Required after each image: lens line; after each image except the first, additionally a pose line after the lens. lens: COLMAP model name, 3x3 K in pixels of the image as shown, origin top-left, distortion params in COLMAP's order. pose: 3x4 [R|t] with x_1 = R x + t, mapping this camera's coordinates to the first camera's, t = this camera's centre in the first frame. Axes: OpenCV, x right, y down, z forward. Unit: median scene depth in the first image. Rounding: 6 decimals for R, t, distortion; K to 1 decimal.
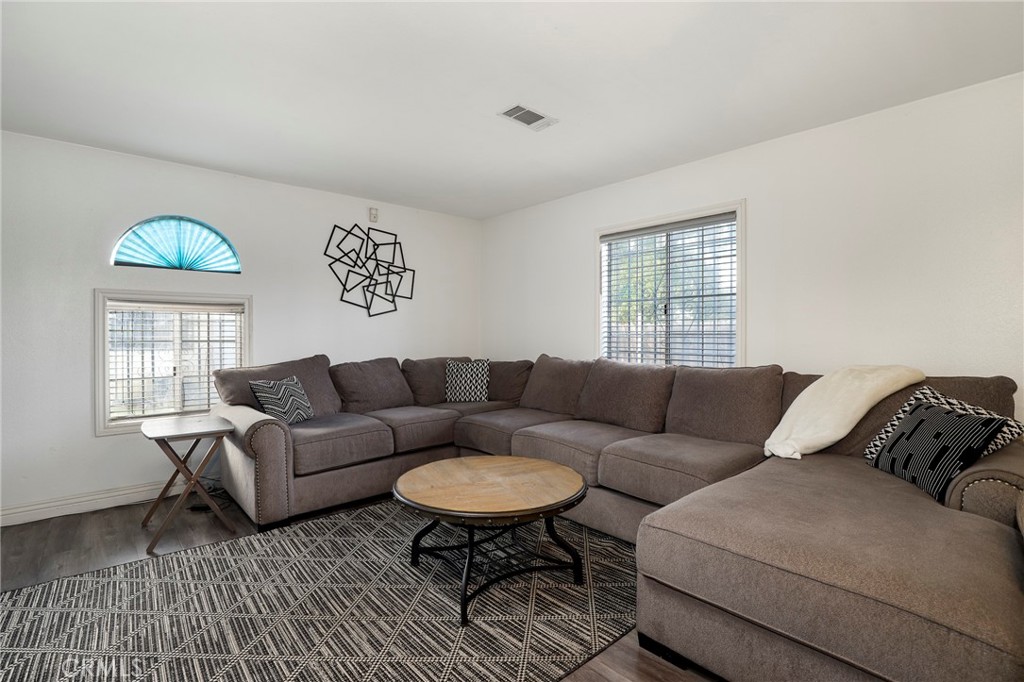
lens RADIAL K [[476.5, 0, 516.3], [0, 476.5, 338.5], [0, 0, 1]] dist [-0.030539, 0.007857]
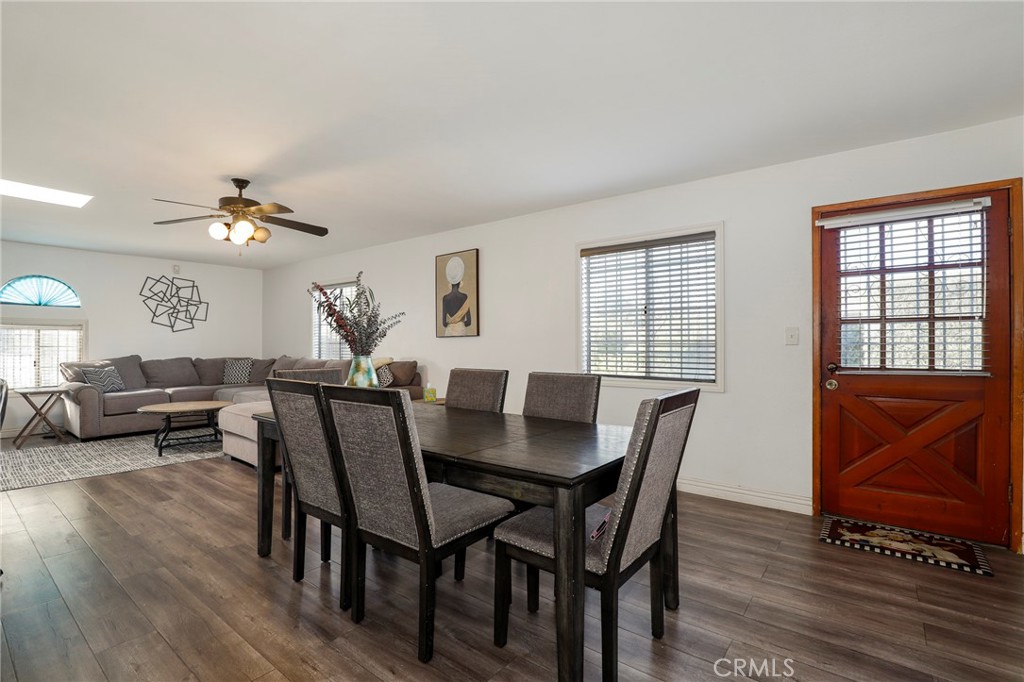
lens RADIAL K [[476.5, 0, 516.3], [0, 476.5, 338.5], [0, 0, 1]] dist [-0.030539, 0.007857]
pose [[0.986115, 0.001425, 0.166060, 0.601592], [0.001720, 0.999822, -0.018793, 0.008435], [-0.166057, 0.018818, 0.985937, -0.804840]]
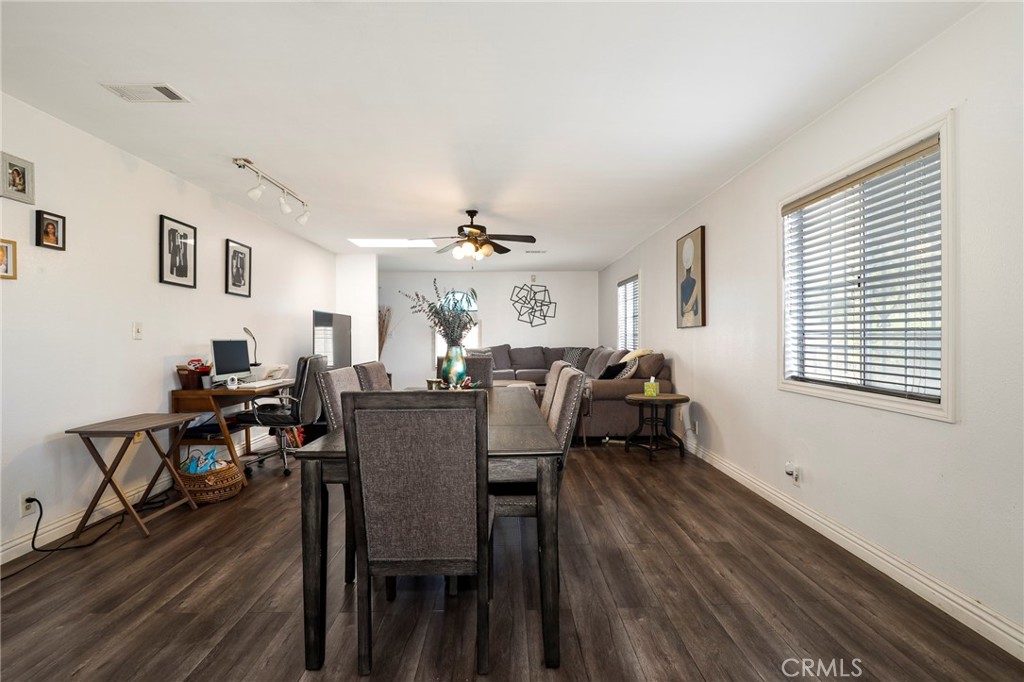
lens RADIAL K [[476.5, 0, 516.3], [0, 476.5, 338.5], [0, 0, 1]] dist [-0.030539, 0.007857]
pose [[0.753649, 0.000181, -0.657277, 1.065267], [-0.001014, 0.999999, -0.000887, 0.007589], [0.657276, 0.001335, 0.753649, -0.663155]]
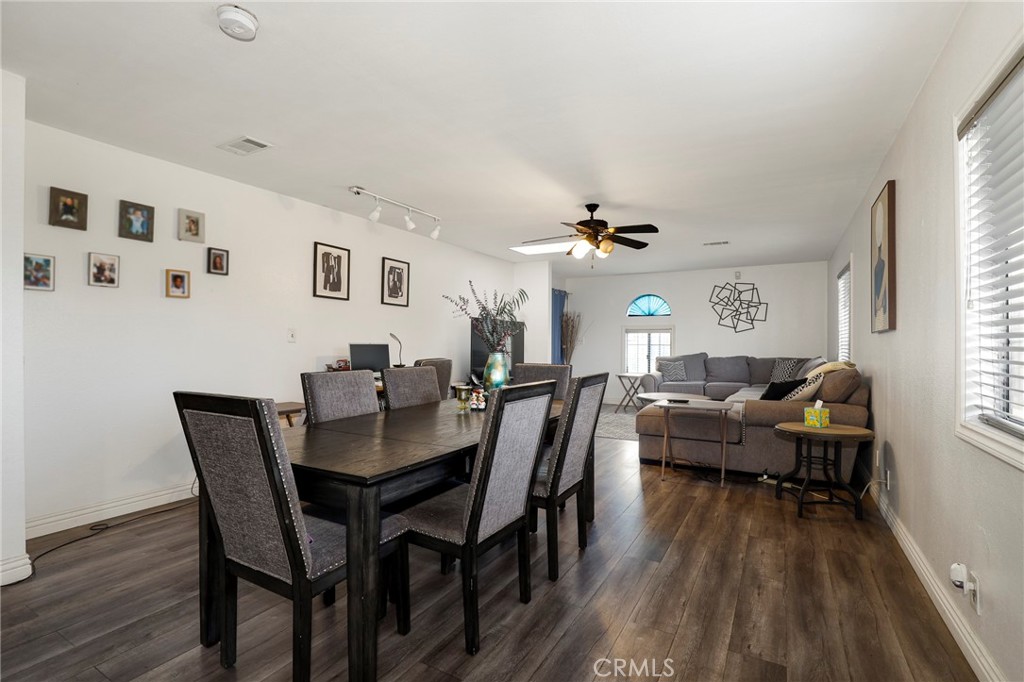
lens RADIAL K [[476.5, 0, 516.3], [0, 476.5, 338.5], [0, 0, 1]] dist [-0.030539, 0.007857]
pose [[0.313048, -0.006738, -0.949713, 1.168211], [-0.012189, 0.999864, -0.011111, 0.006647], [0.949659, 0.015054, 0.312923, -0.359024]]
